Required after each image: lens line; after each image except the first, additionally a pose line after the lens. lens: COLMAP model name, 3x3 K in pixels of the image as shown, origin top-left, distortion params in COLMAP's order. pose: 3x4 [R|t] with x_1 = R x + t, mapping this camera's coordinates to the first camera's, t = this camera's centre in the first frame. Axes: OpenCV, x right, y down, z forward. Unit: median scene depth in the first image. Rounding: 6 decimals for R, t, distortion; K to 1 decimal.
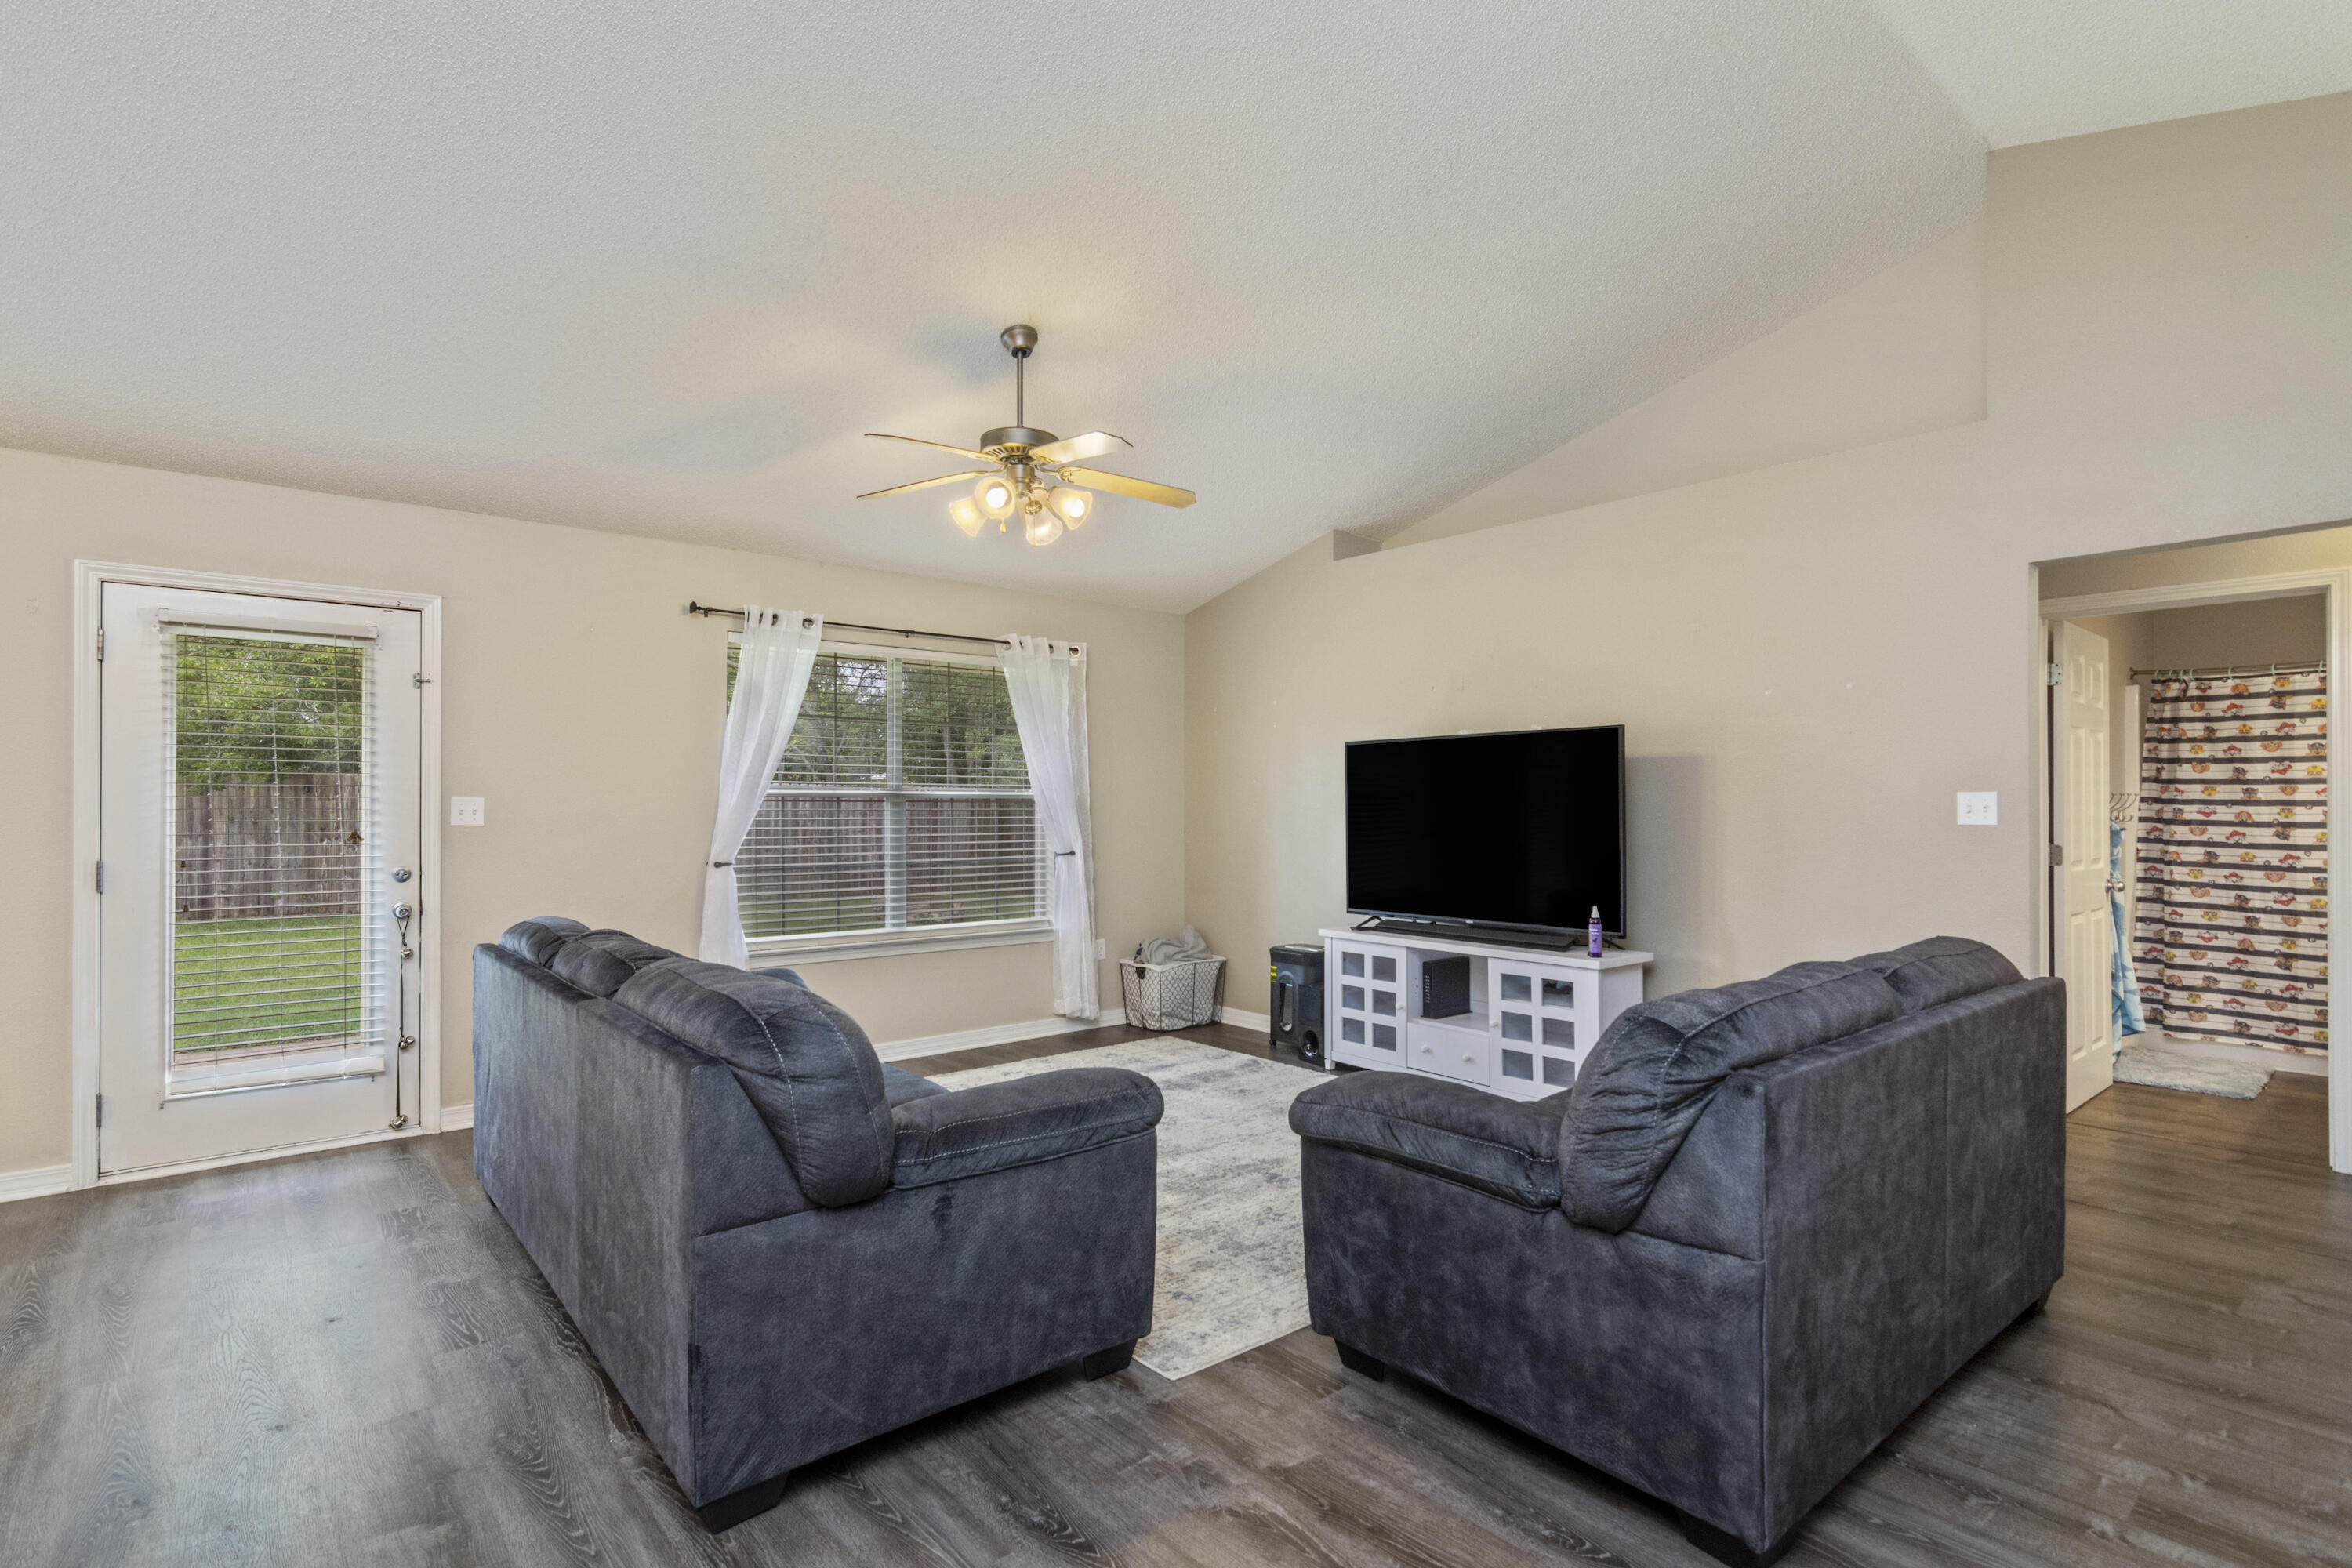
lens RADIAL K [[1128.6, 0, 1186.6], [0, 1128.6, 786.4], [0, 0, 1]] dist [-0.004186, 0.003407]
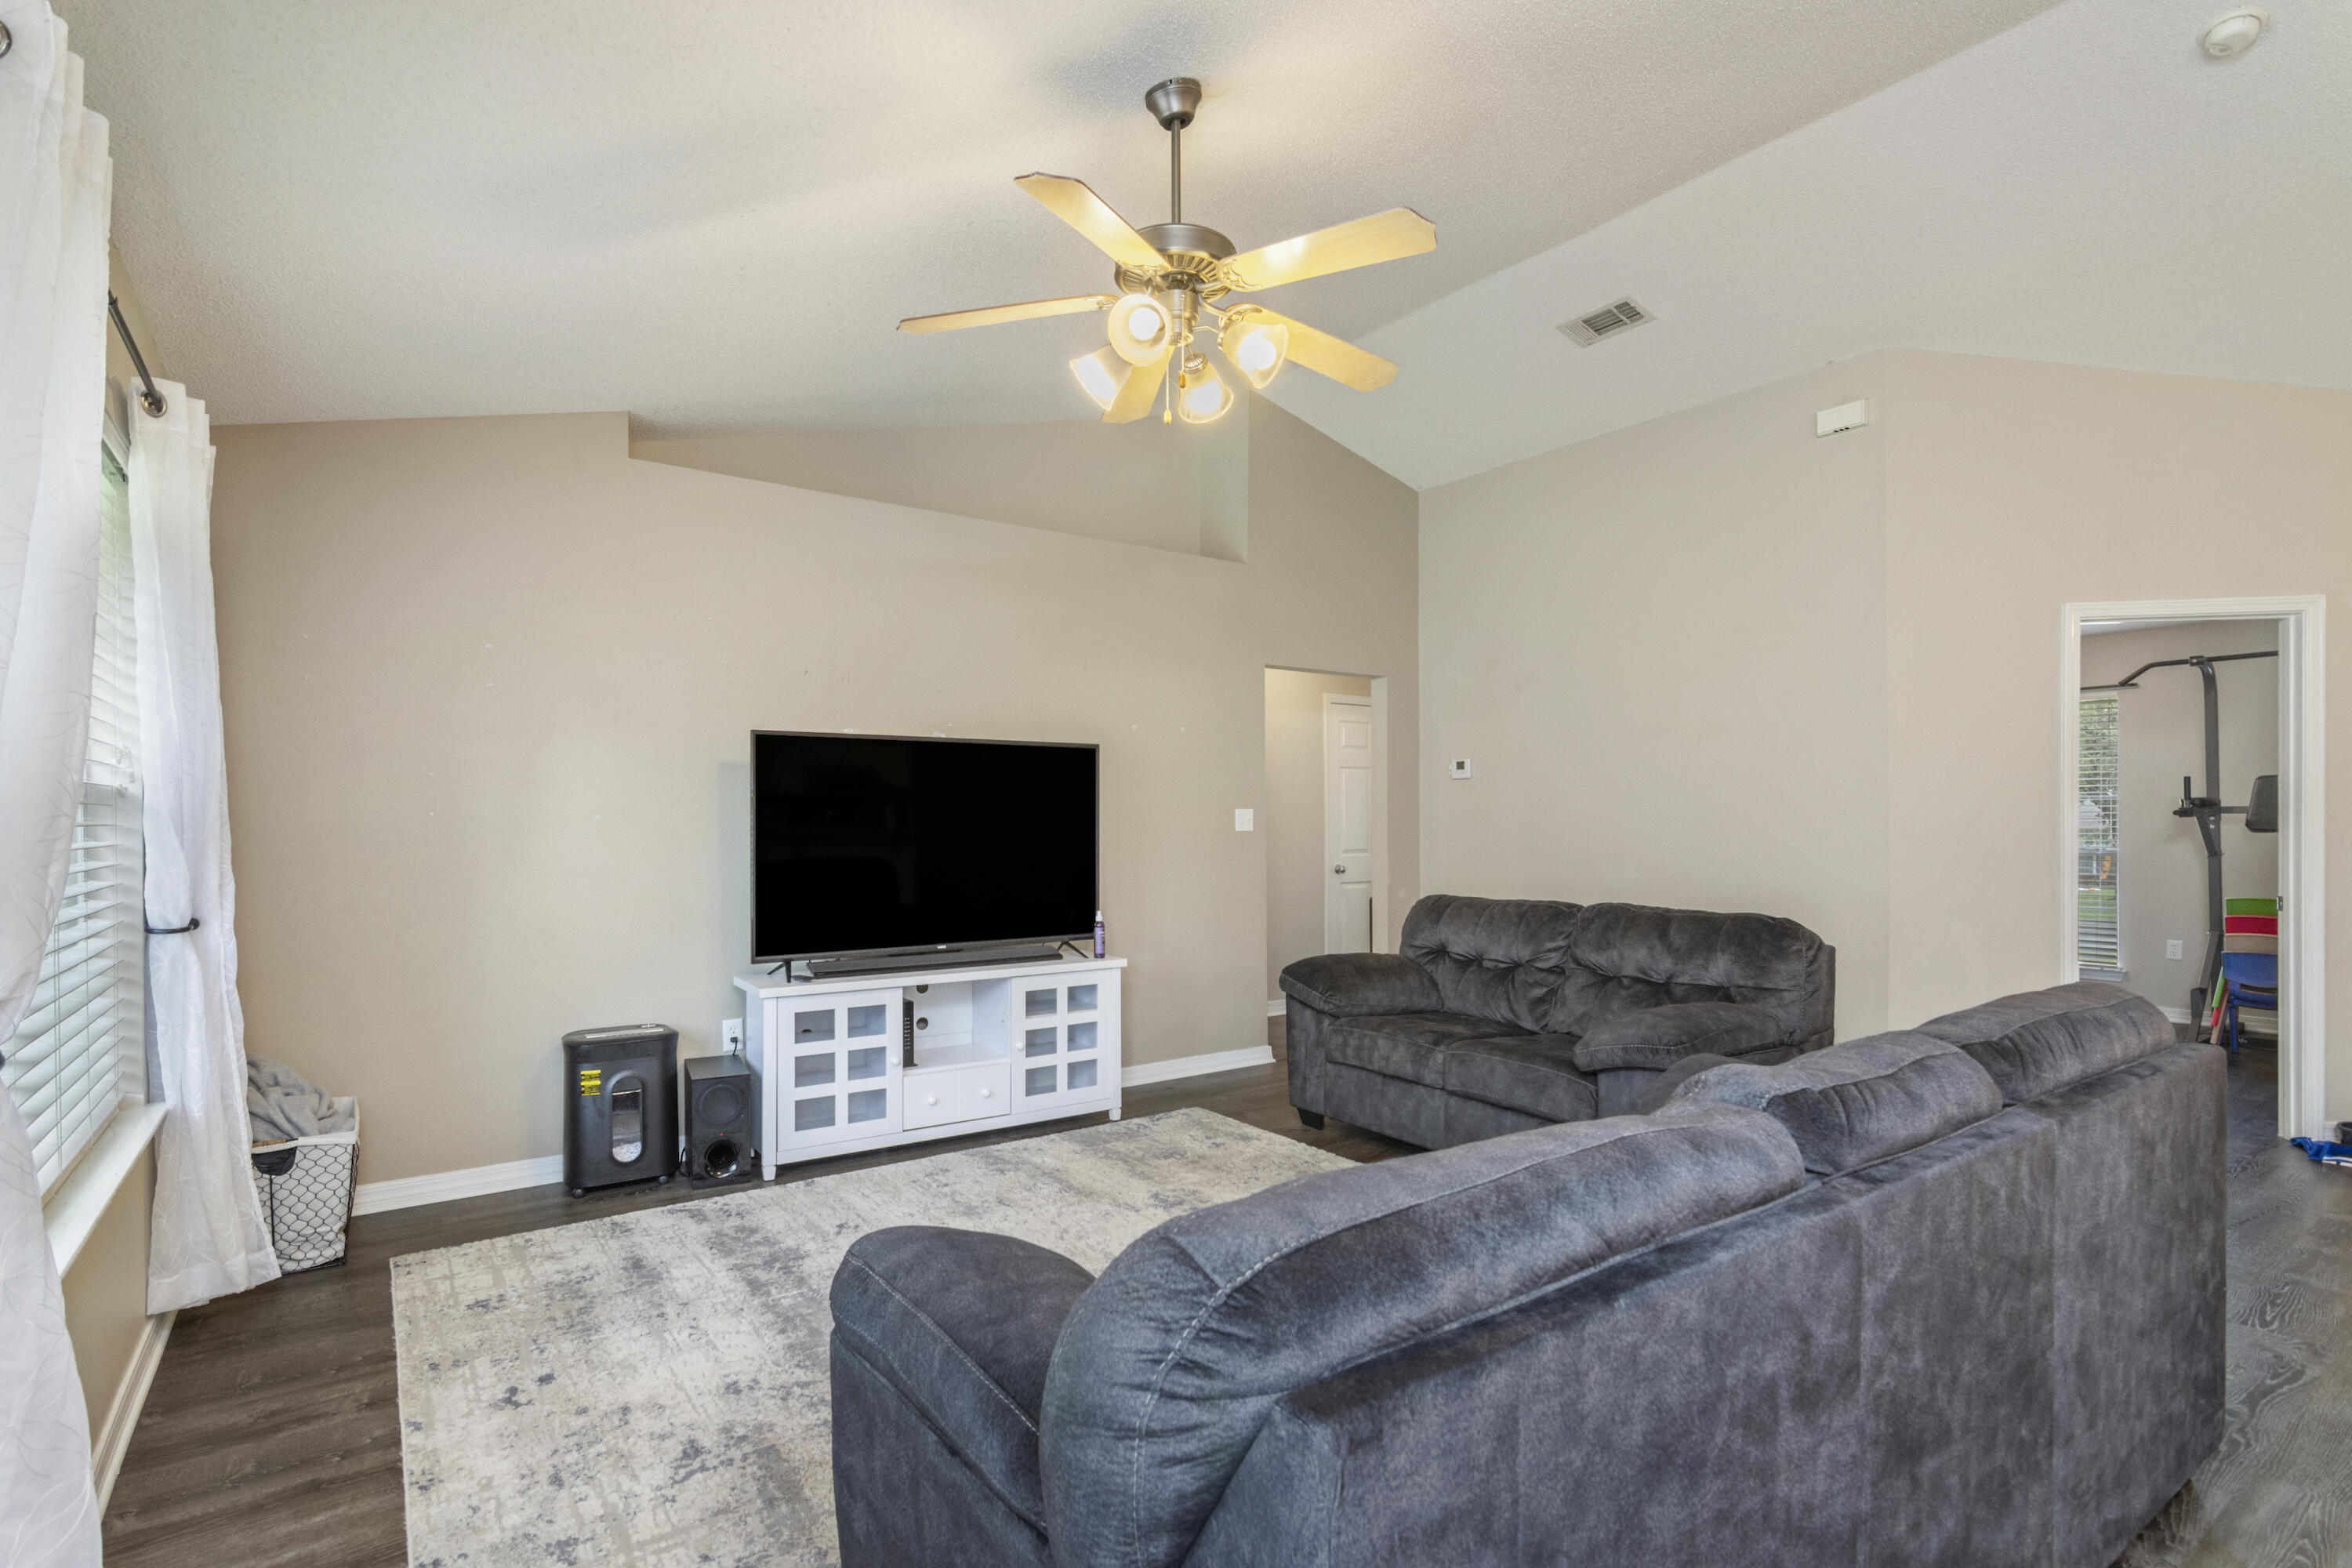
lens RADIAL K [[1128.6, 0, 1175.9], [0, 1128.6, 807.5], [0, 0, 1]] dist [-0.004186, 0.003407]
pose [[0.089335, 0.011198, 0.995939, -0.605088], [-0.019108, 0.999772, -0.009527, 0.013794], [-0.995818, -0.018179, 0.089529, 0.711938]]
